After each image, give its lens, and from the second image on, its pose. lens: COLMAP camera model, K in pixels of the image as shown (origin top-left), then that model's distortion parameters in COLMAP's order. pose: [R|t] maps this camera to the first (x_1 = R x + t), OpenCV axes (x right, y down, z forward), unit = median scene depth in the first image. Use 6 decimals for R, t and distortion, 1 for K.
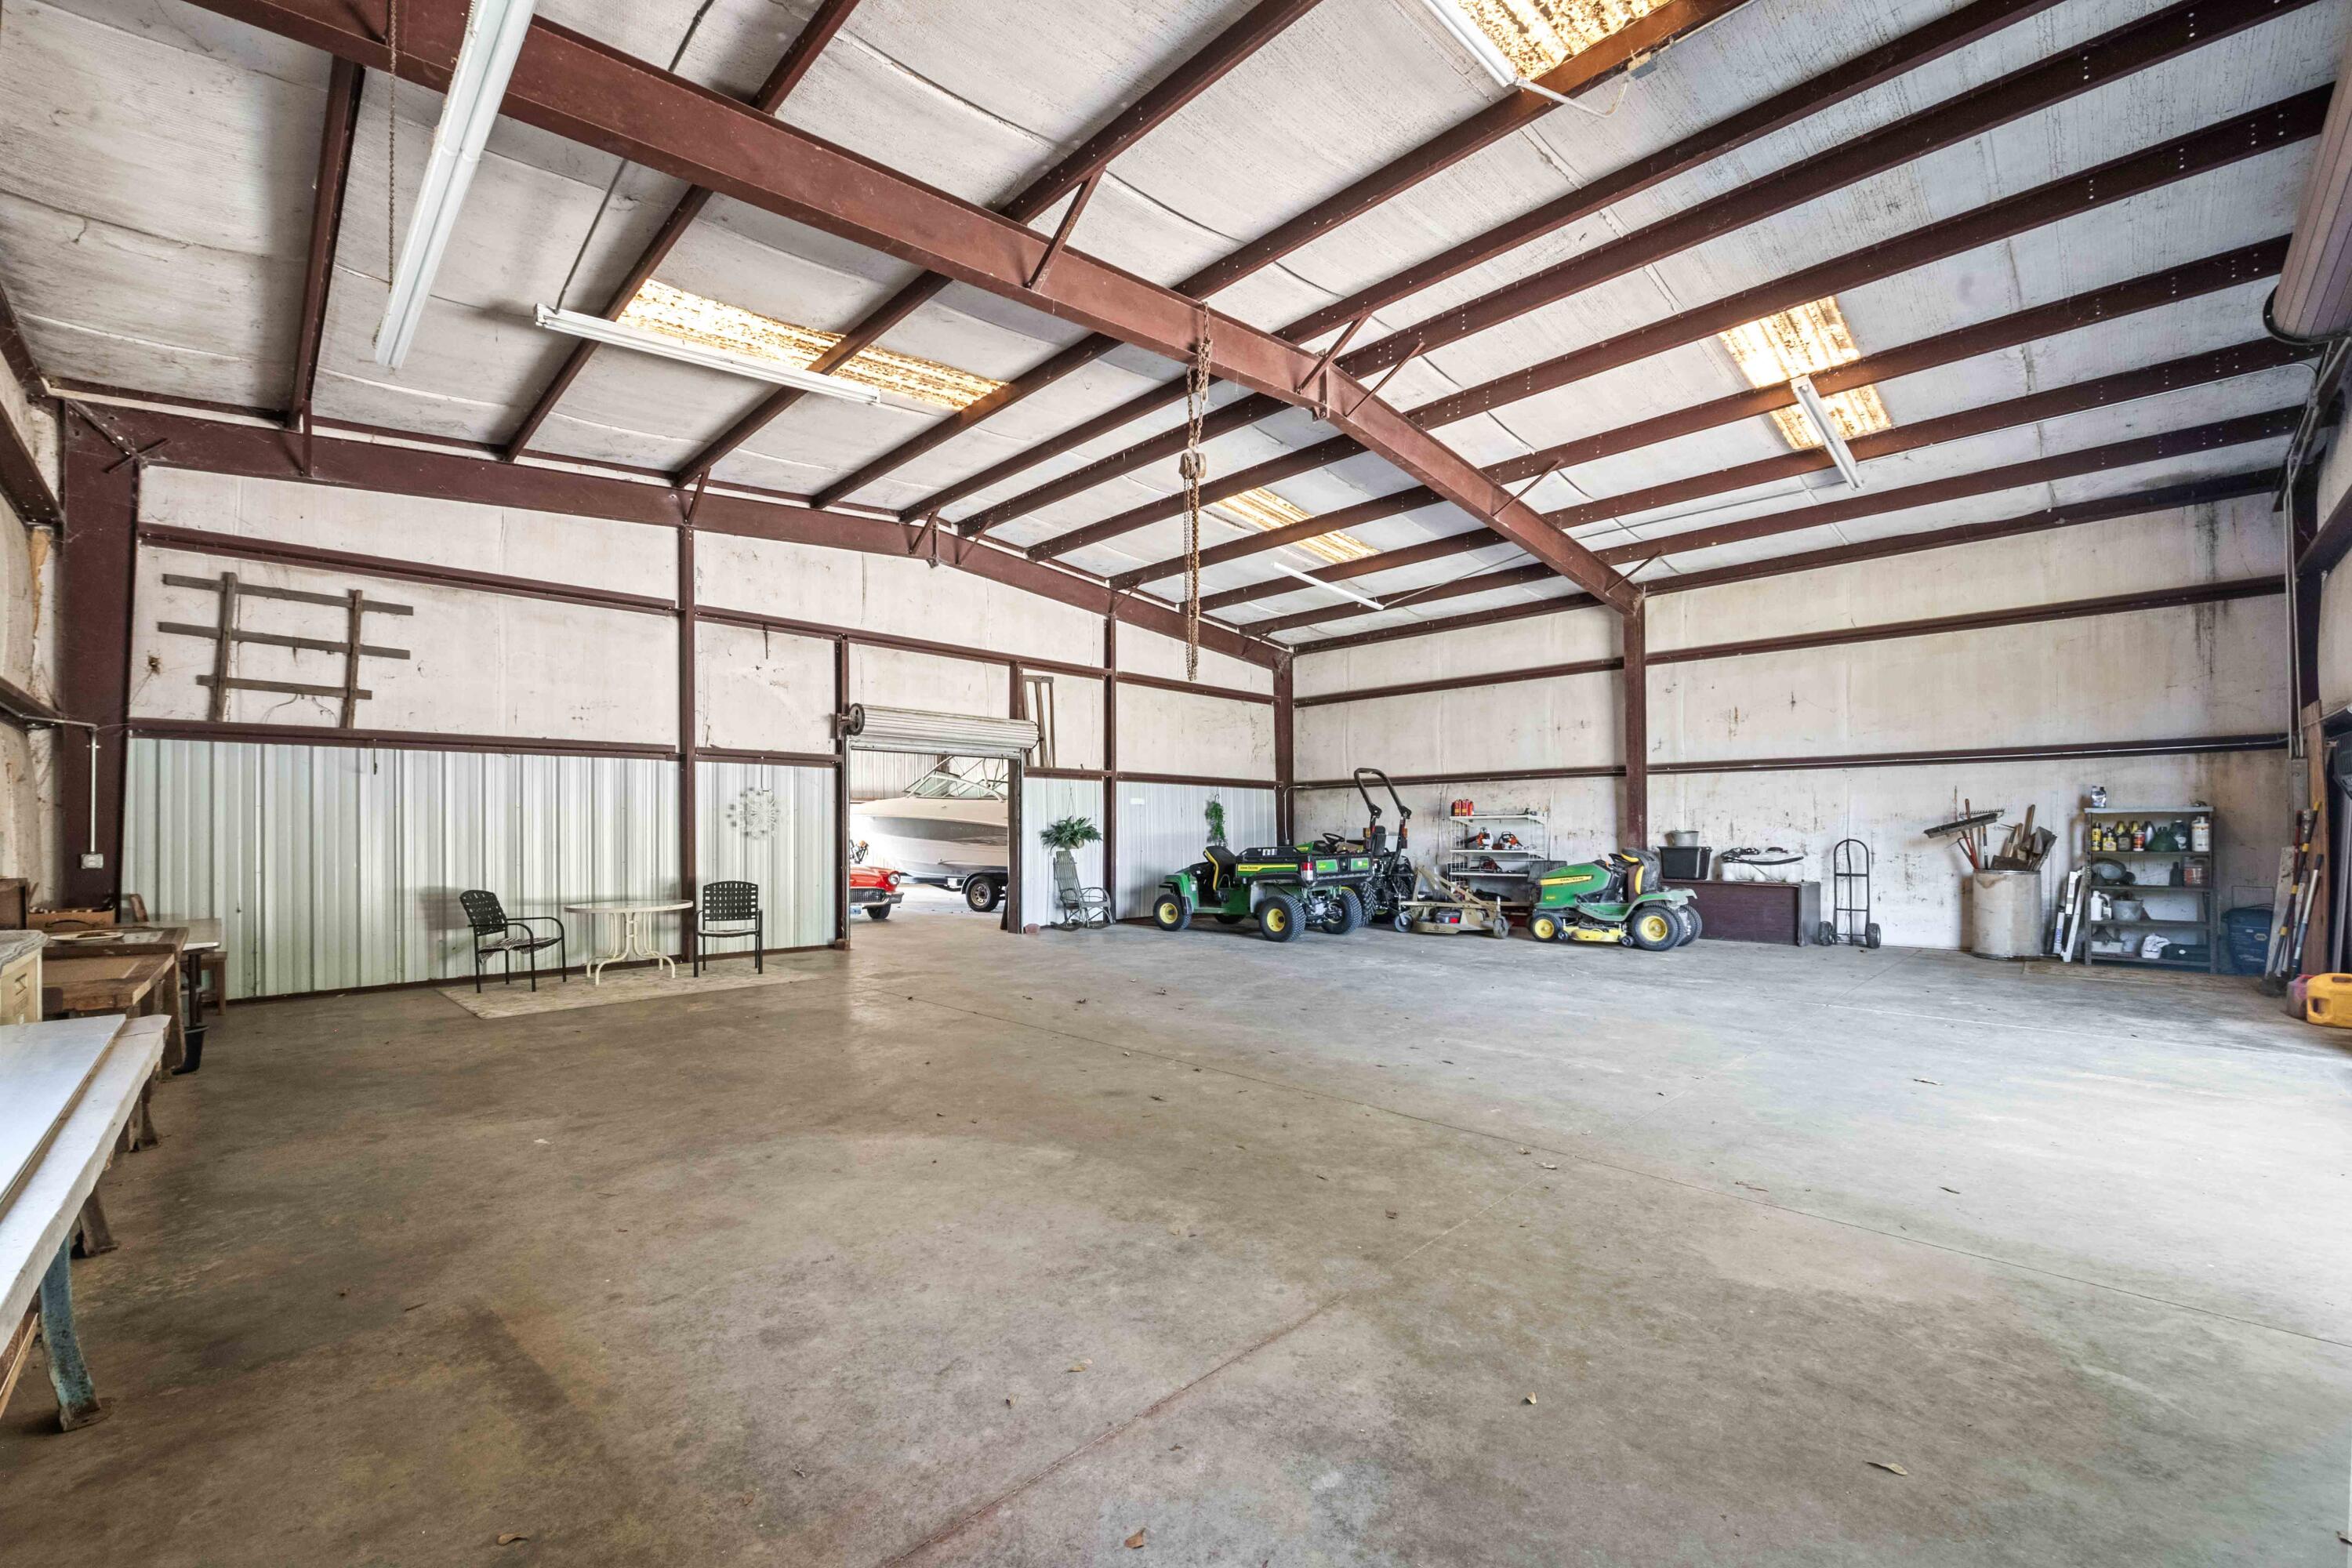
lens RADIAL K [[960.9, 0, 1180.2], [0, 960.9, 836.4], [0, 0, 1]] dist [-0.001236, -0.000333]
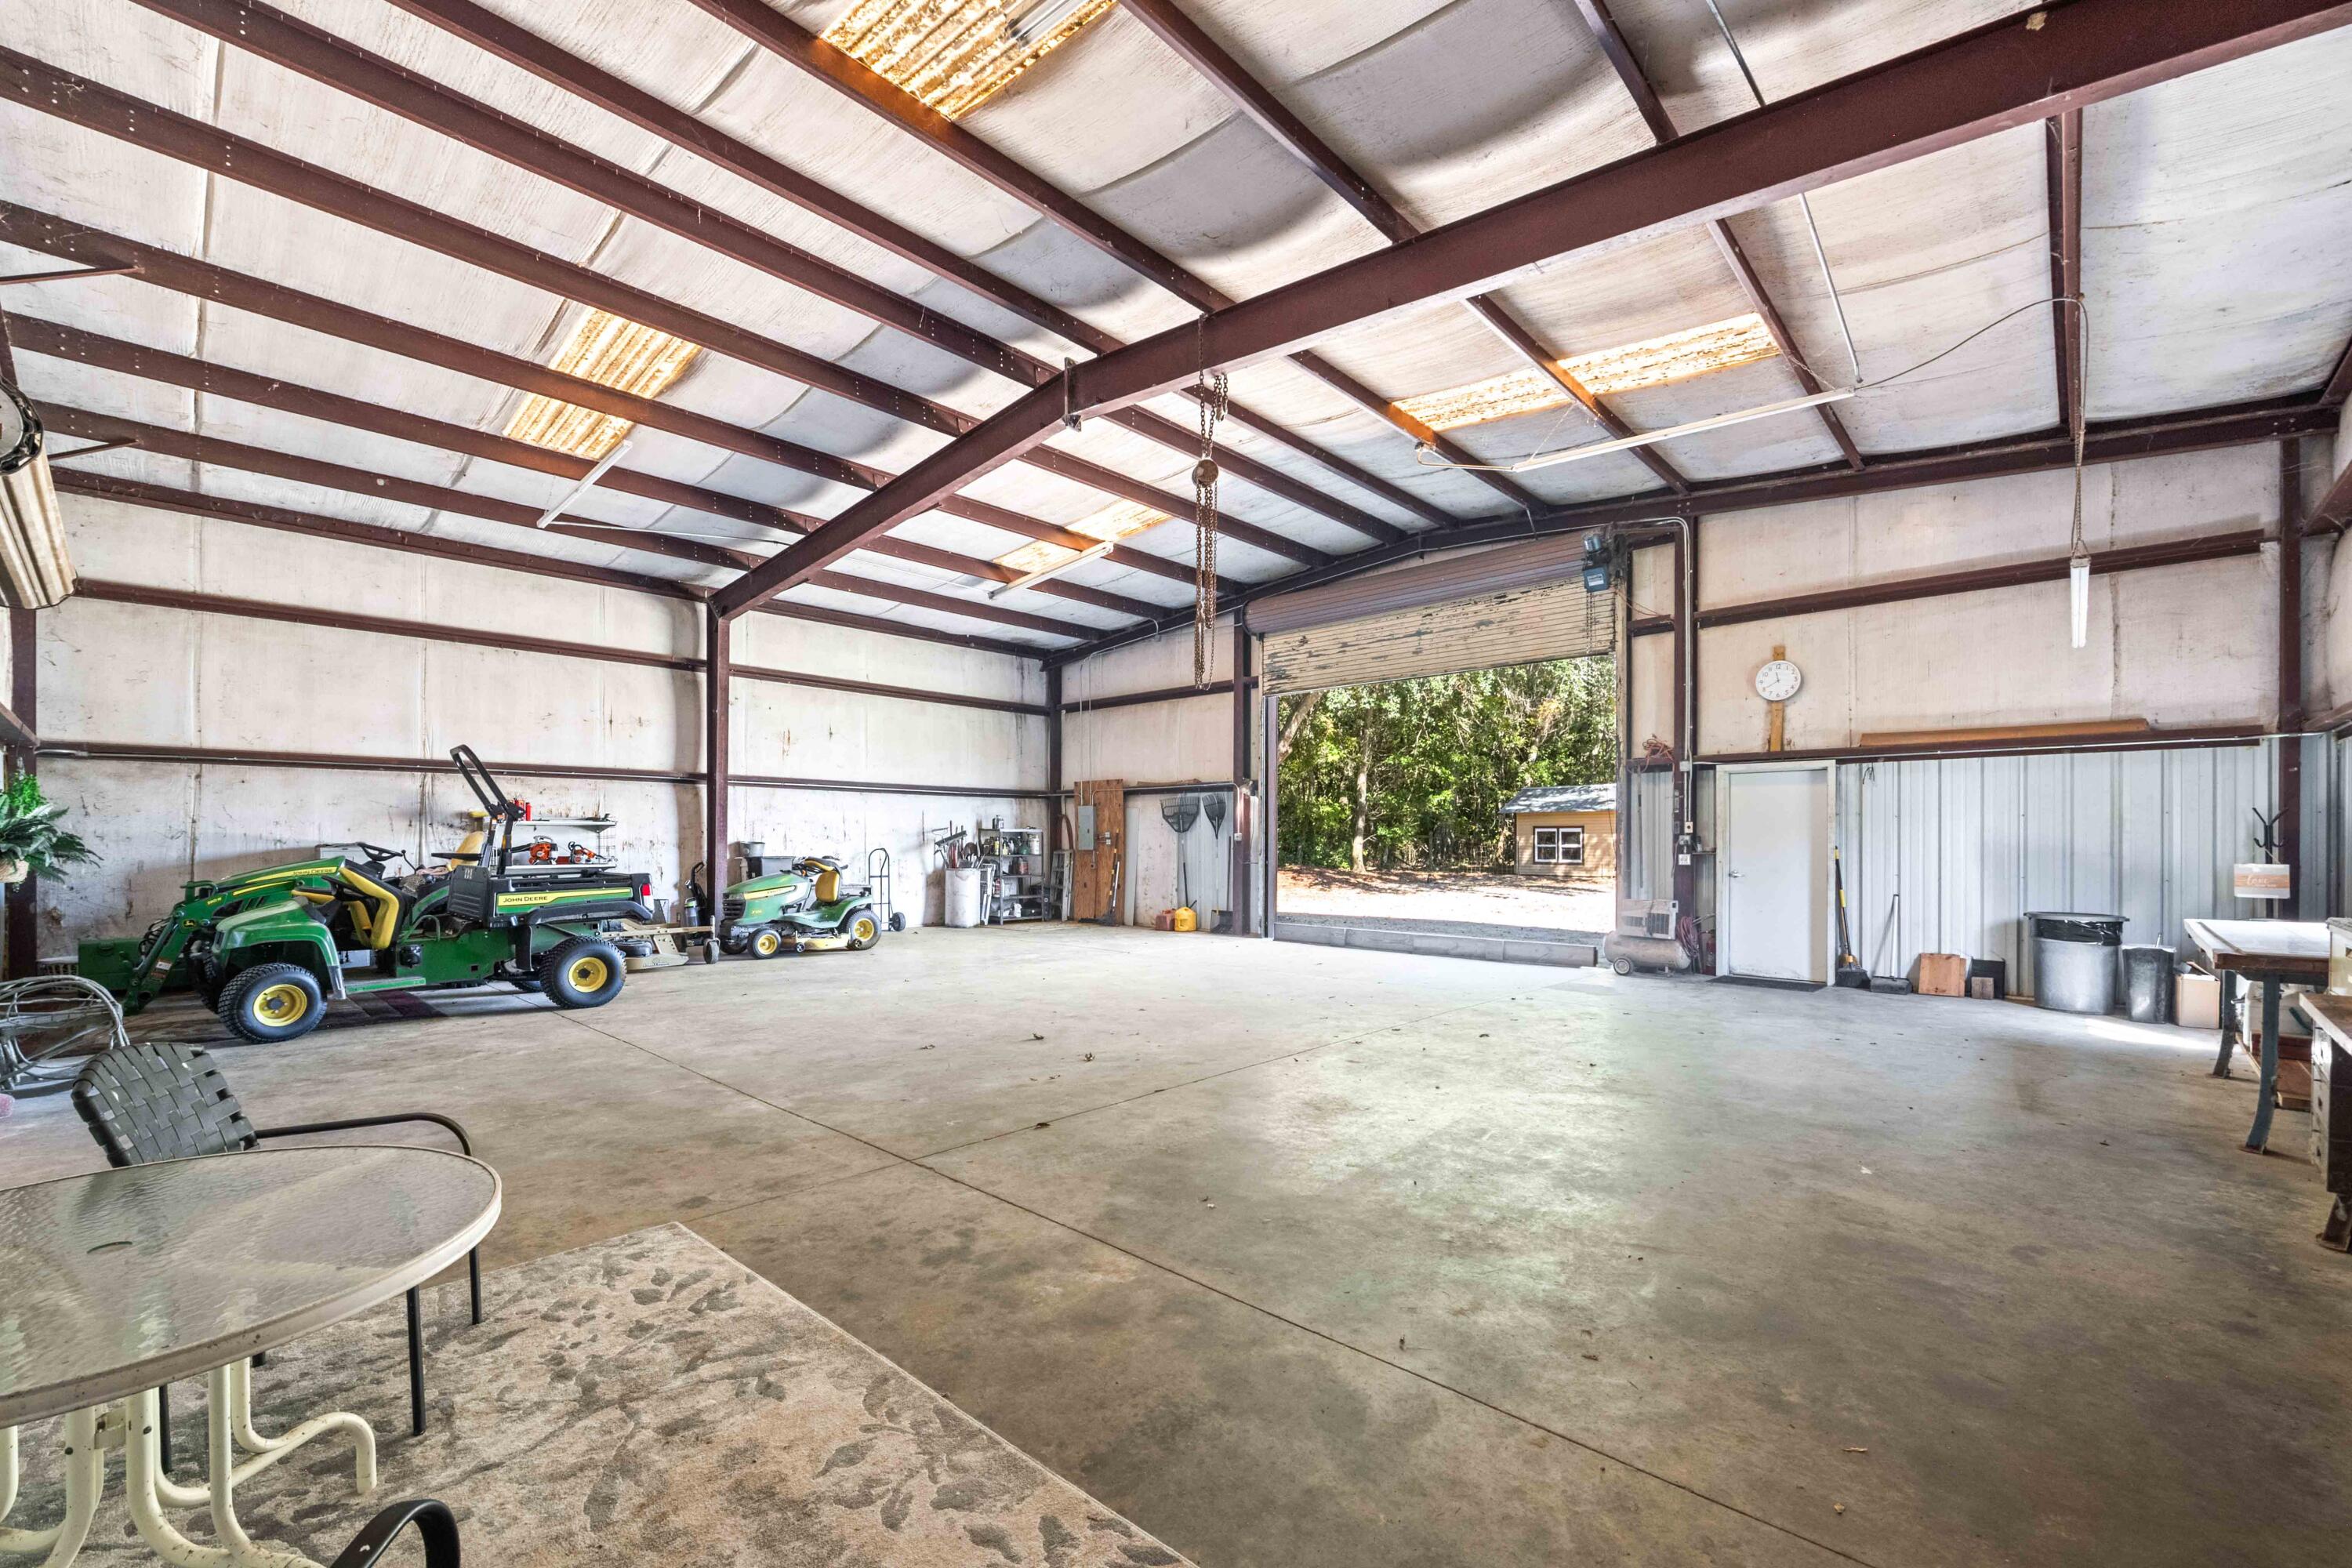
lens RADIAL K [[960.9, 0, 1187.8], [0, 960.9, 832.3], [0, 0, 1]] dist [-0.001236, -0.000333]
pose [[-0.047539, 0.012423, 0.998792, -0.591560], [0.003785, 0.999918, -0.012256, -0.001154], [-0.998862, 0.003198, -0.047582, 0.641382]]
